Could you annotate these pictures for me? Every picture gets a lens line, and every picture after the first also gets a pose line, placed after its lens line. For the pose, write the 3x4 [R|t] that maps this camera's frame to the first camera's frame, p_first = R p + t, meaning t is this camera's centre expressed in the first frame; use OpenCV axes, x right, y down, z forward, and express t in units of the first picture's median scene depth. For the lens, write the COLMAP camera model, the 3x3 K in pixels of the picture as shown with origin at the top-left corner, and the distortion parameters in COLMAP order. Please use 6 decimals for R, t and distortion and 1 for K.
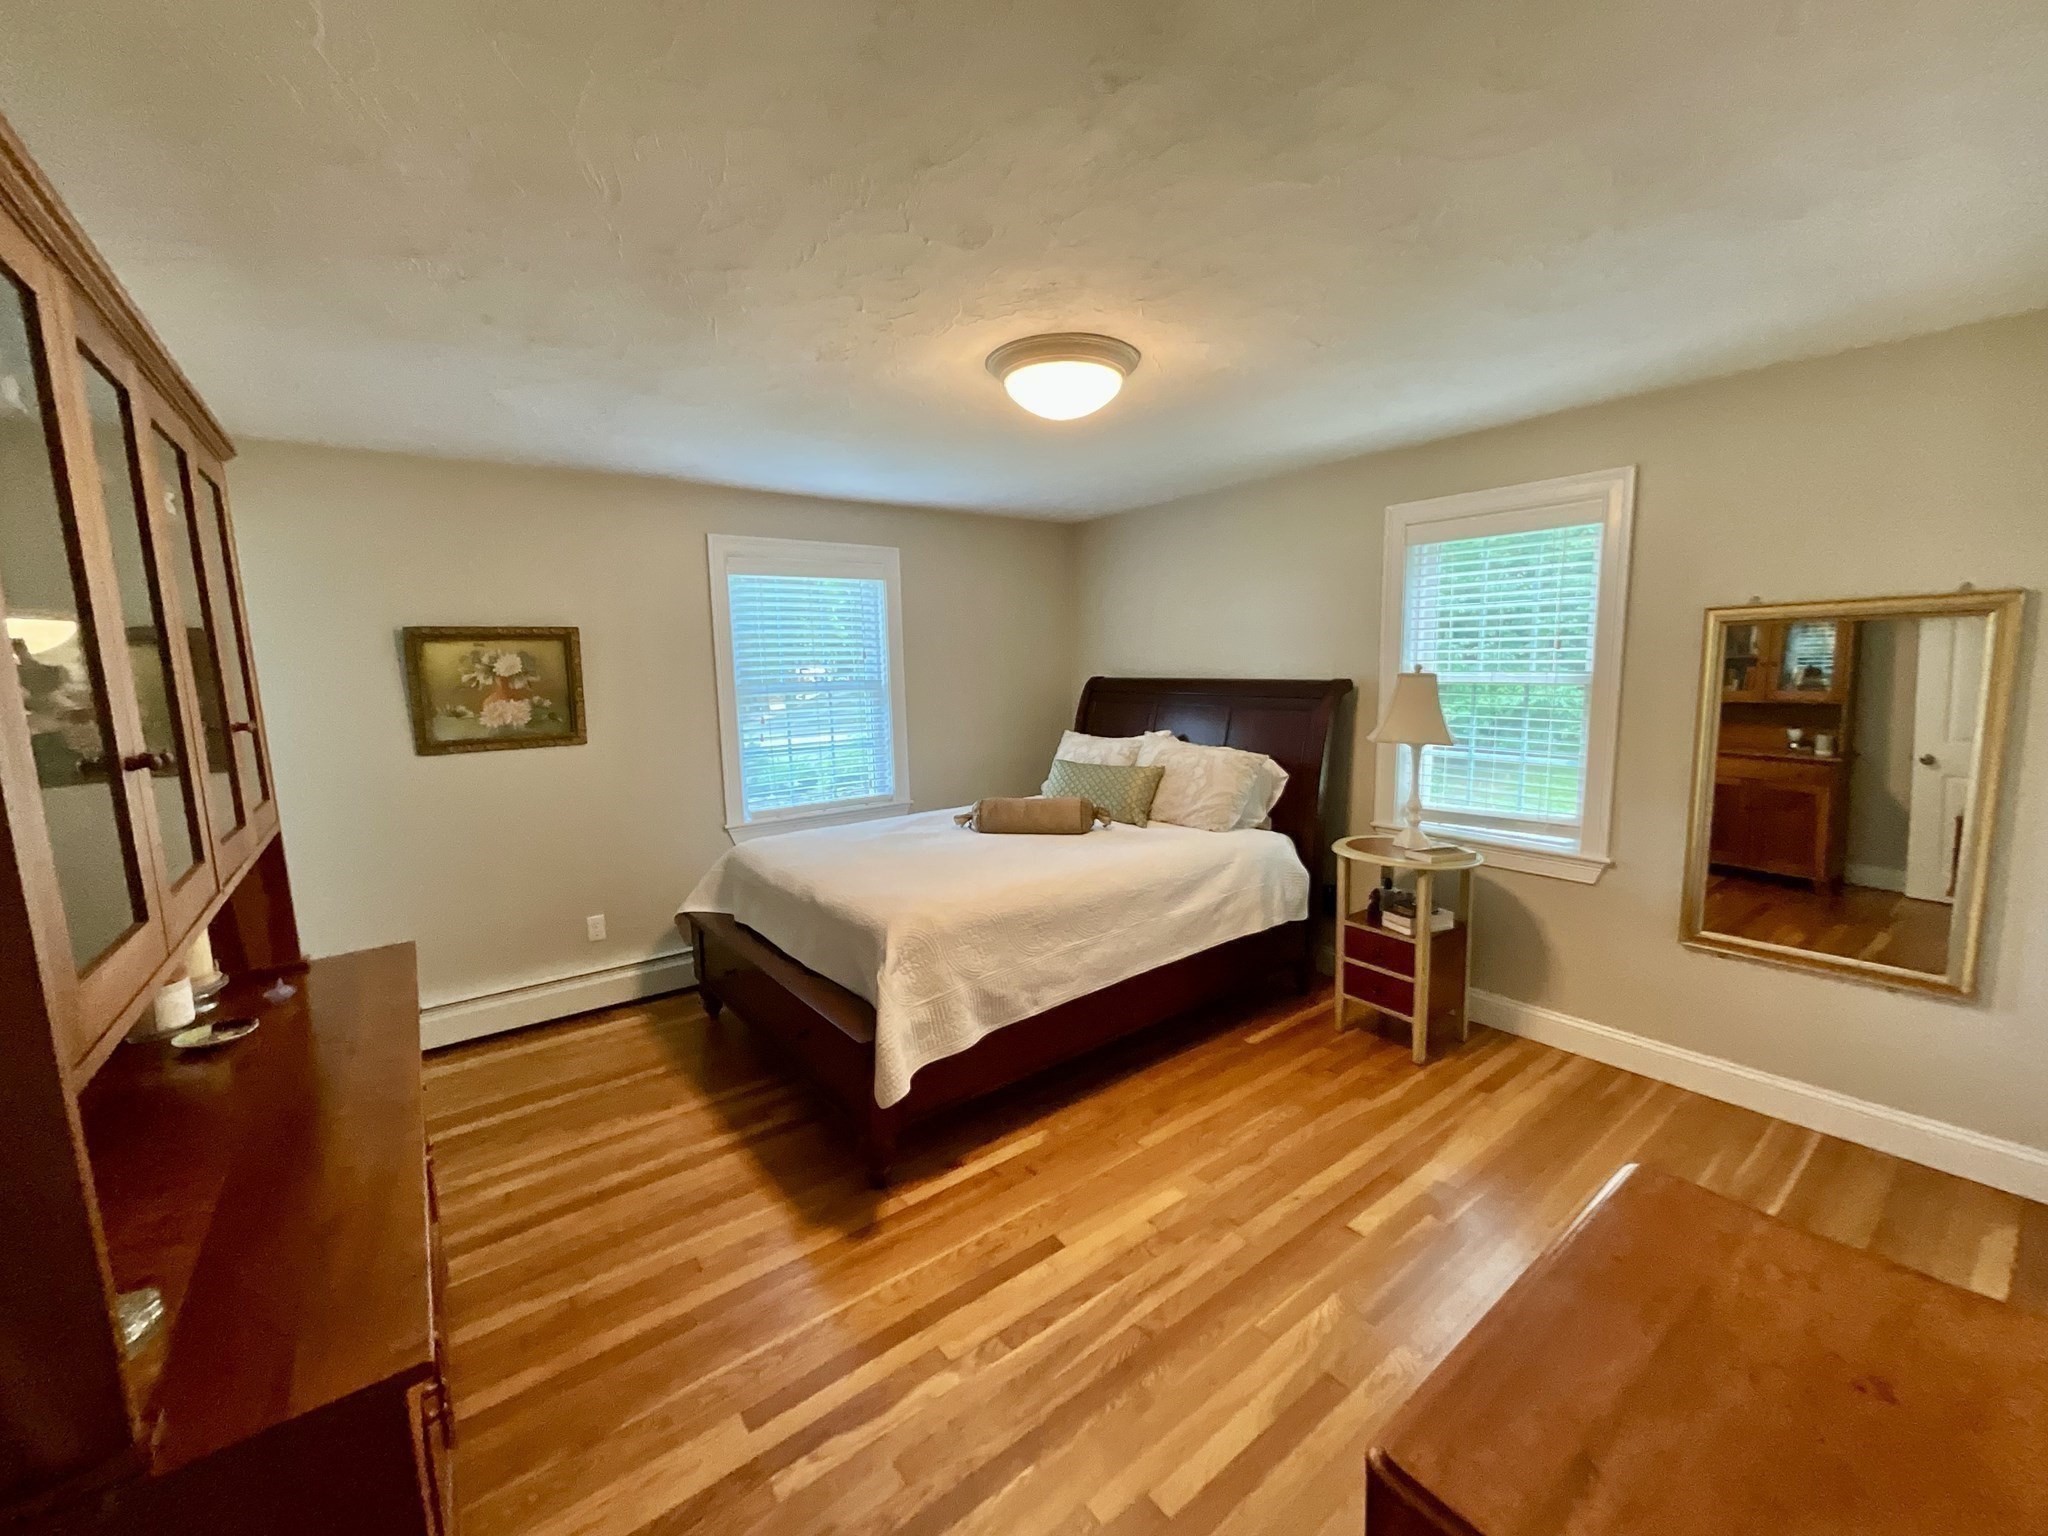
lens RADIAL K [[828.4, 0, 1028.6], [0, 828.4, 770.1], [0, 0, 1]] dist [-0.000415, -0.000678]
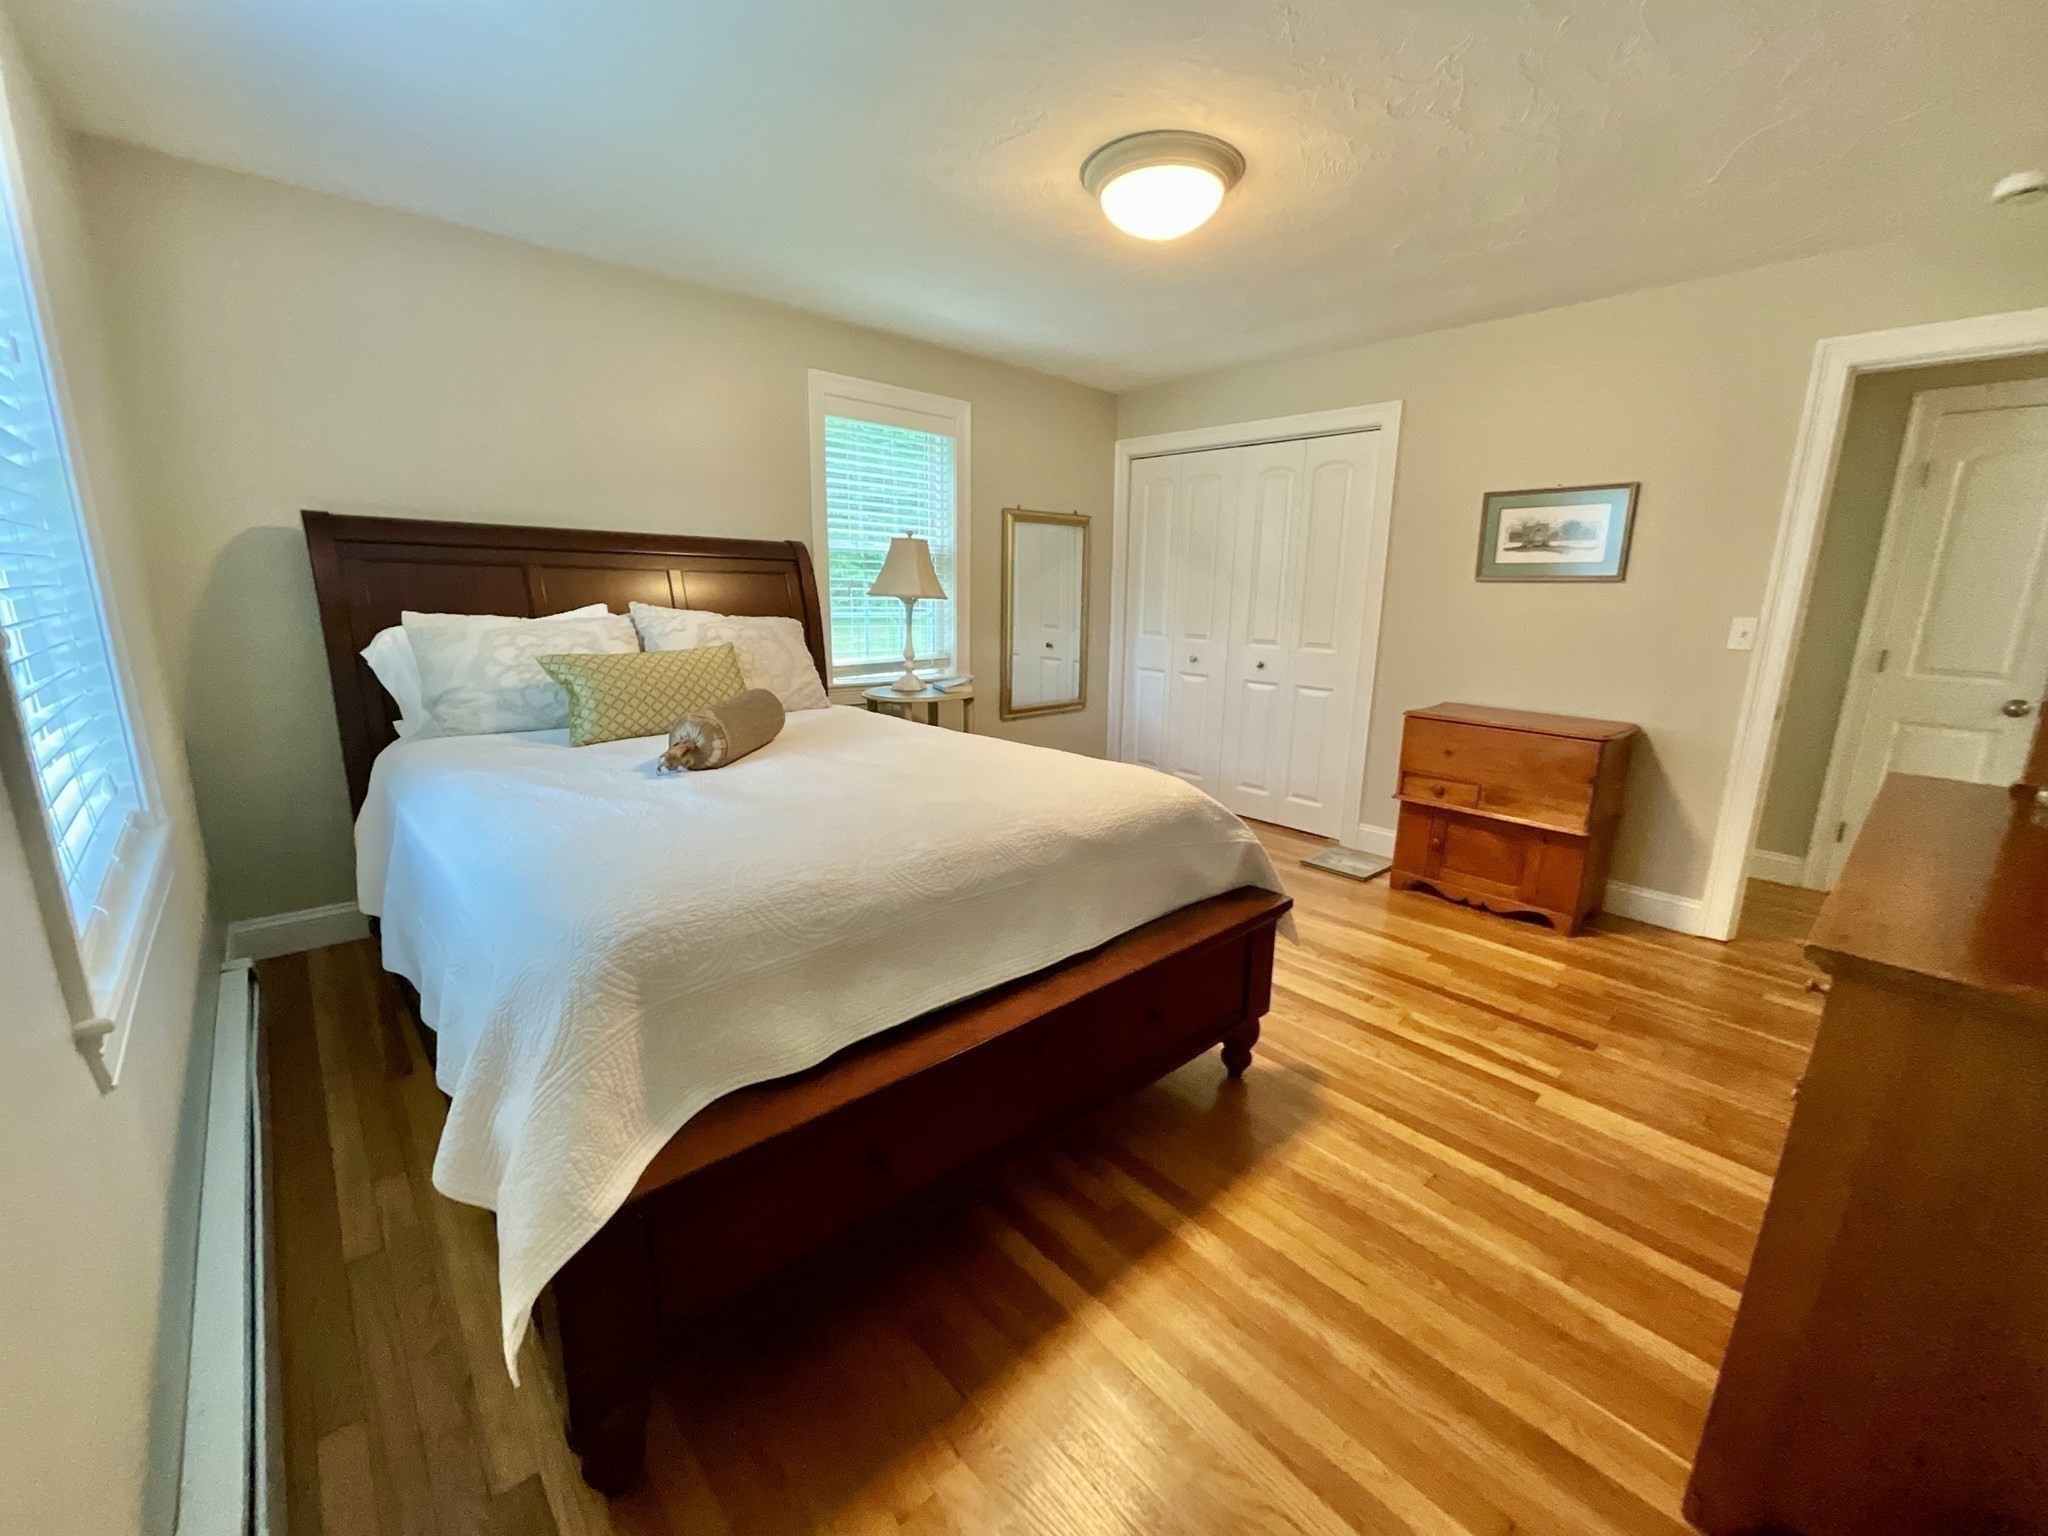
lens RADIAL K [[828.4, 0, 1027.1], [0, 828.4, 768.0], [0, 0, 1]] dist [-0.000415, -0.000678]
pose [[-0.088872, -0.193338, 0.977099, -1.033123], [0.112561, 0.972747, 0.202715, -0.026404], [-0.989662, 0.127999, -0.064688, 1.313431]]
